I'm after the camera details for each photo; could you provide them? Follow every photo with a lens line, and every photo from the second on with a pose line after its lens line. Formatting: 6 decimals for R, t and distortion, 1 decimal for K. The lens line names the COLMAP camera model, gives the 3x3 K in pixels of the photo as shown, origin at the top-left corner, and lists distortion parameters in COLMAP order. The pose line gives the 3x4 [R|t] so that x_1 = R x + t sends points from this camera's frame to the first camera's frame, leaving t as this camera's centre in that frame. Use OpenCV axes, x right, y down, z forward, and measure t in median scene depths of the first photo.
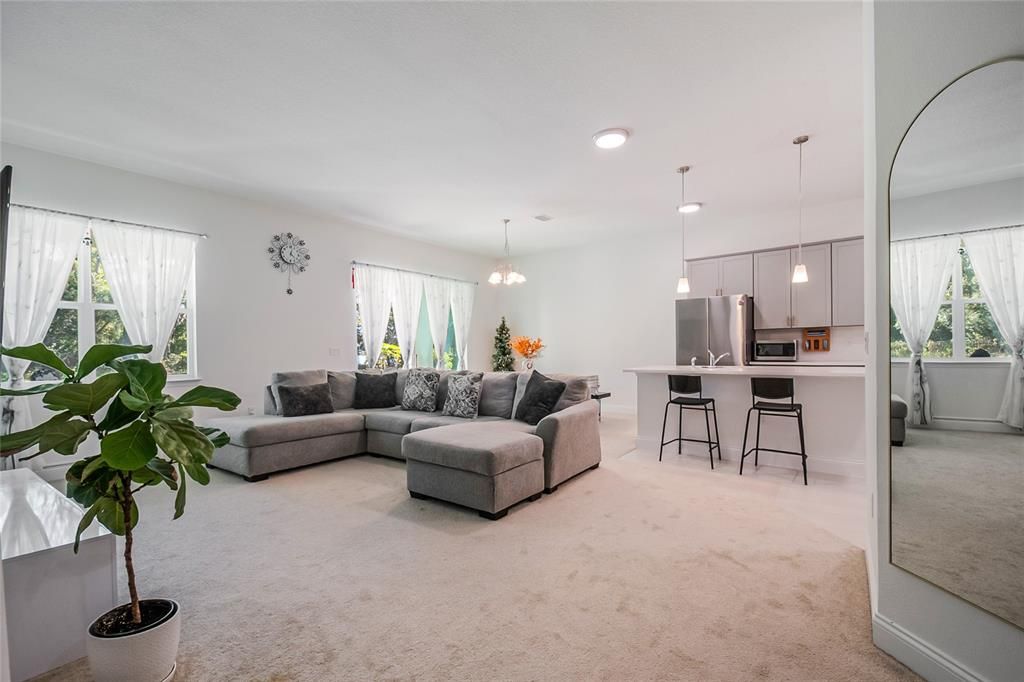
lens RADIAL K [[447.7, 0, 512.7], [0, 447.7, 344.0], [0, 0, 1]] dist [-0.000245, -0.003030]
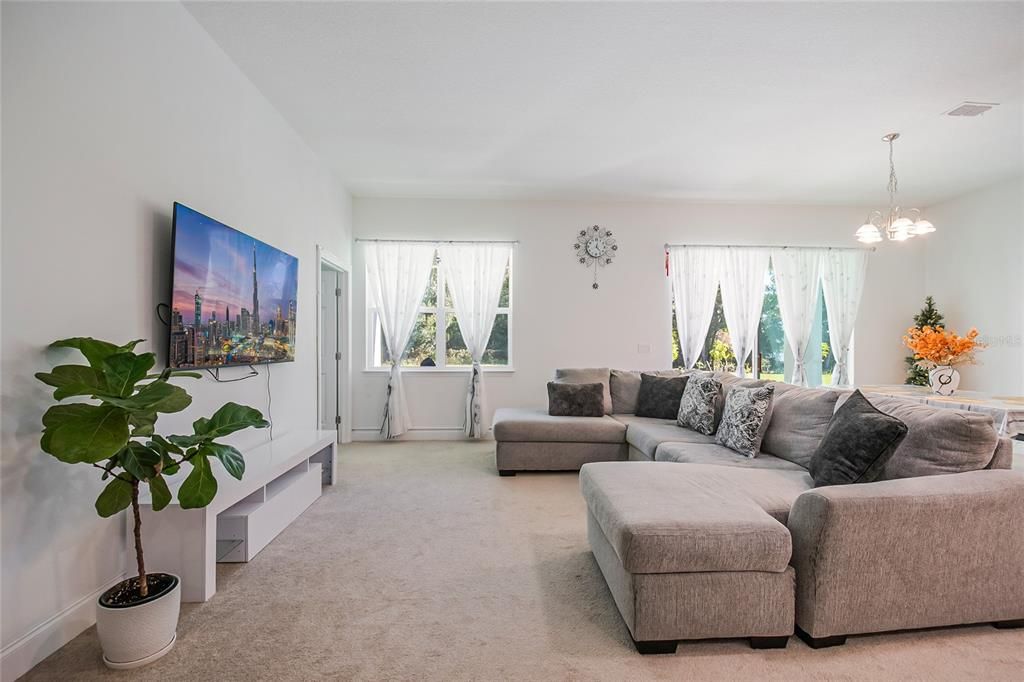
lens RADIAL K [[447.7, 0, 508.7], [0, 447.7, 339.6], [0, 0, 1]] dist [-0.000245, -0.003030]
pose [[0.637588, 0.003049, -0.770372, 0.166054], [-0.002619, 0.999995, 0.001790, -0.001335], [0.770373, 0.000876, 0.637593, 0.294354]]
